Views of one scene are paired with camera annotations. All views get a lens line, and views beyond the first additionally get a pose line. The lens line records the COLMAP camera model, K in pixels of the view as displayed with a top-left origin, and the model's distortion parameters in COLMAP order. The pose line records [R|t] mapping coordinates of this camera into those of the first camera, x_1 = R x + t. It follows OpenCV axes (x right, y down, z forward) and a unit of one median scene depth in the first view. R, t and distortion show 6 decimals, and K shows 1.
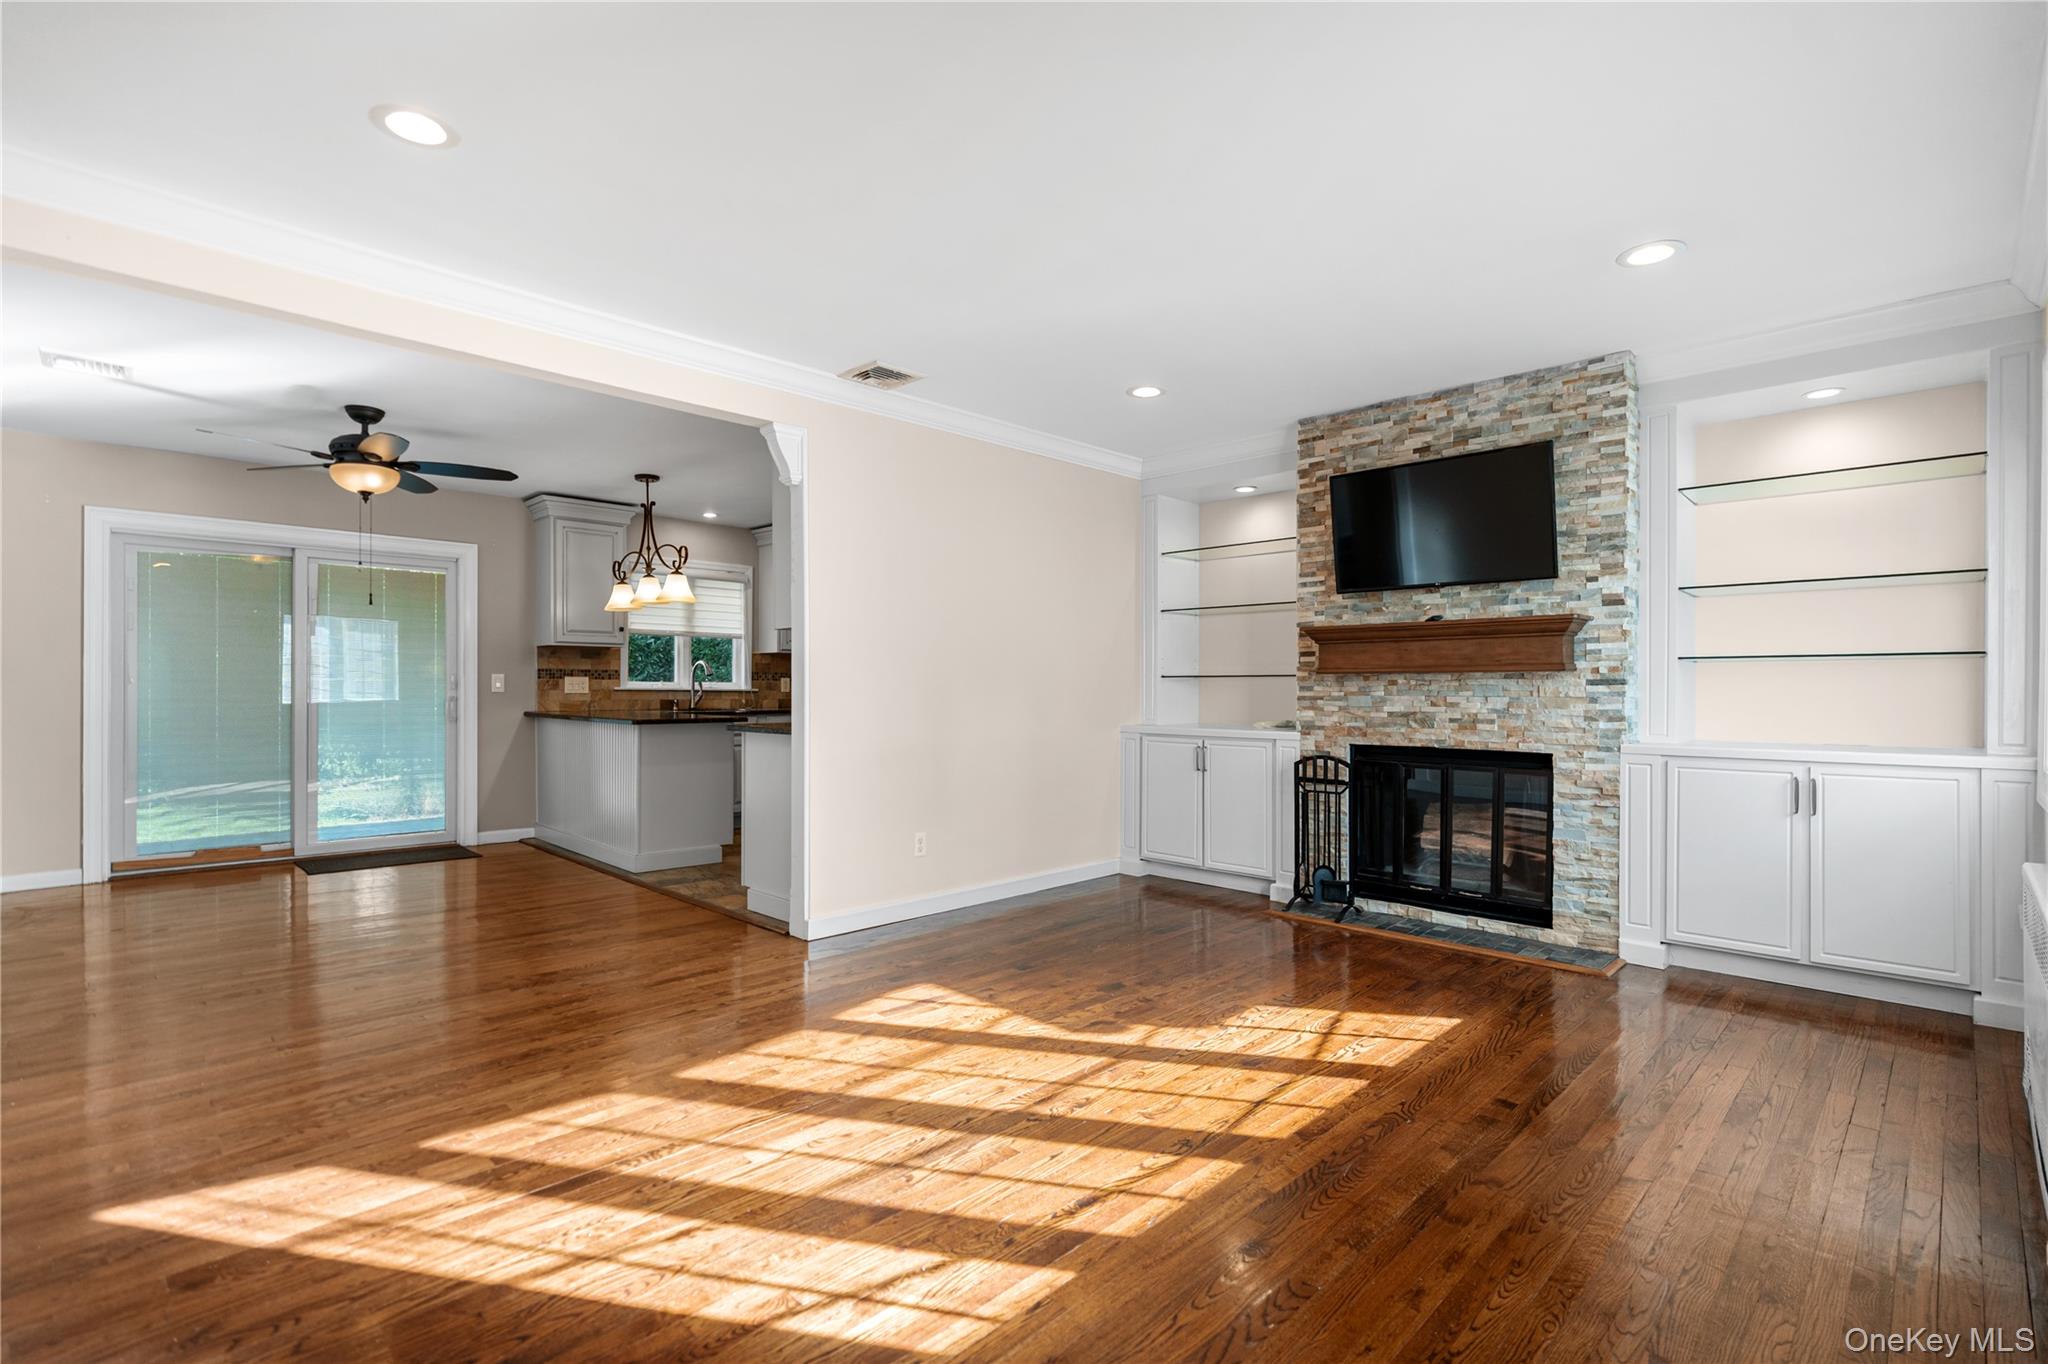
lens RADIAL K [[951.2, 0, 1018.1], [0, 951.2, 687.4], [0, 0, 1]] dist [0.000744, 0.000580]
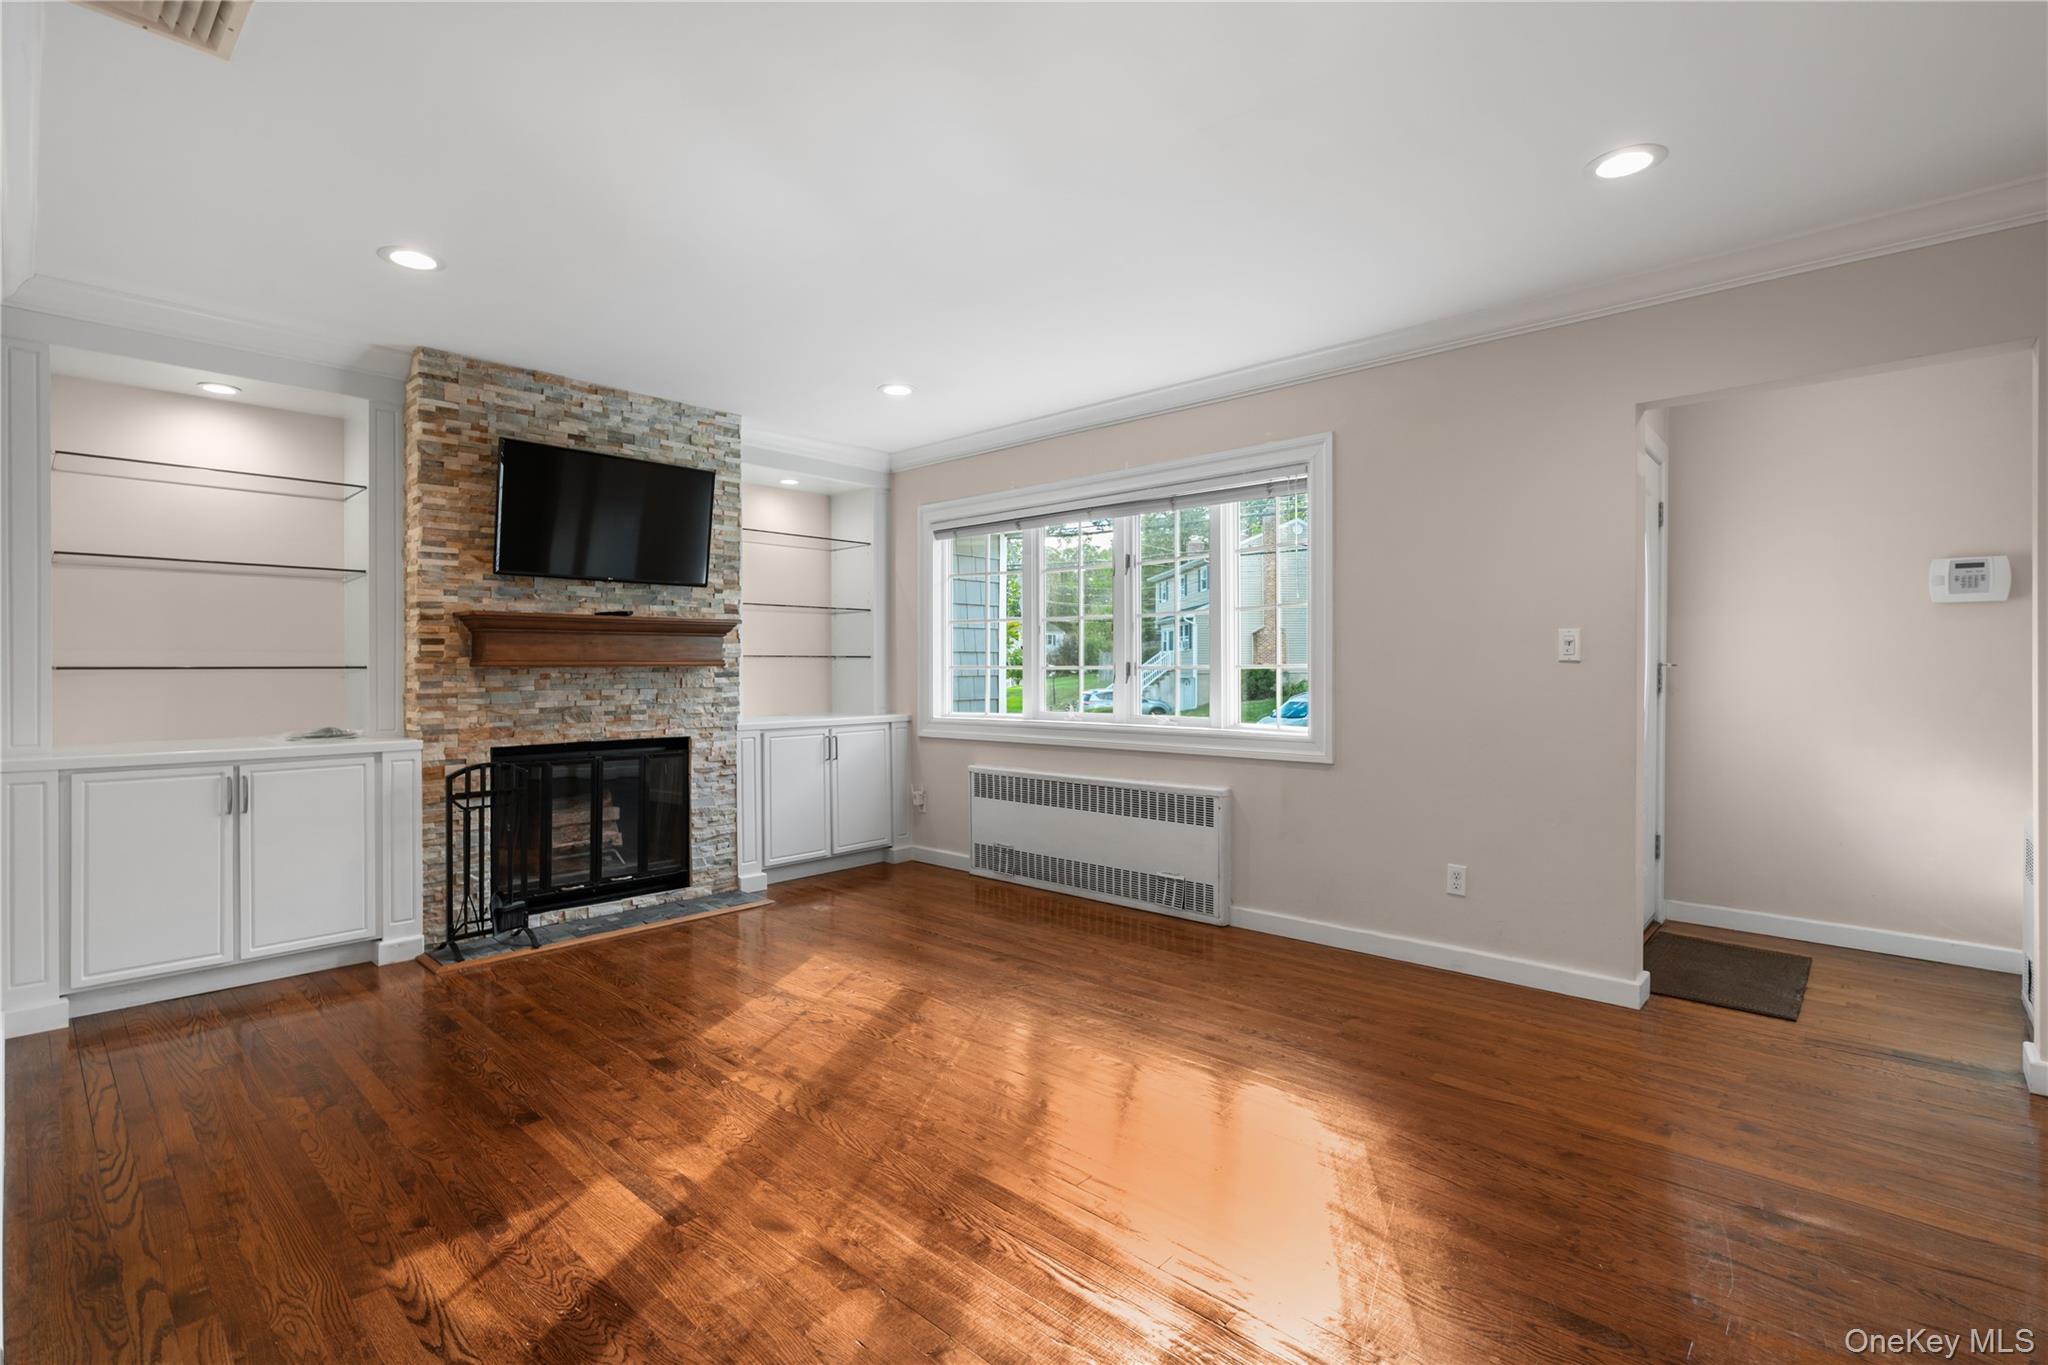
lens RADIAL K [[951.2, 0, 1010.5], [0, 951.2, 670.3], [0, 0, 1]] dist [0.000744, 0.000580]
pose [[-0.022936, -0.005277, 0.999723, -0.572709], [0.003021, 0.999981, 0.005347, -0.015362], [-0.999732, 0.003143, -0.022919, 0.590481]]
